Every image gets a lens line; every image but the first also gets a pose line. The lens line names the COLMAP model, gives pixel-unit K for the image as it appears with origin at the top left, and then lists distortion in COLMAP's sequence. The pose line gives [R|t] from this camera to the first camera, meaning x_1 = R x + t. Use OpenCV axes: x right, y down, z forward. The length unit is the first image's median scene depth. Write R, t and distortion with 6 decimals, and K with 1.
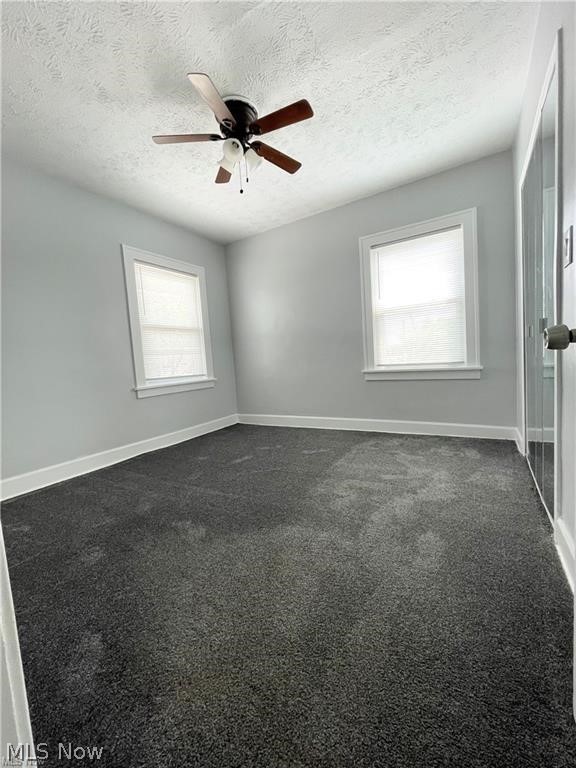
lens RADIAL K [[311.4, 0, 288.3], [0, 311.4, 382.5], [0, 0, 1]] dist [-0.000668, -0.000711]
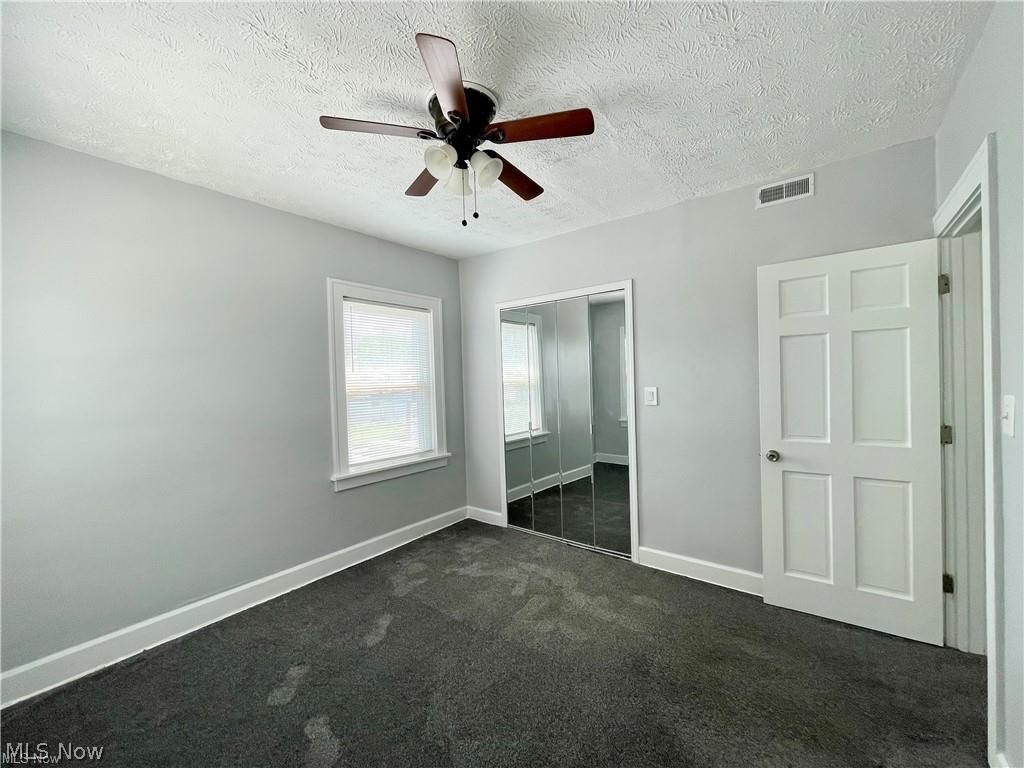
lens RADIAL K [[415.3, 0, 512.0], [0, 415.3, 387.2], [0, 0, 1]] dist [-0.000668, -0.000711]
pose [[0.120989, 0.039242, 0.991878, -0.694265], [0.092363, 0.994438, -0.050609, -0.177884], [-0.988348, 0.097736, 0.116691, 0.618580]]
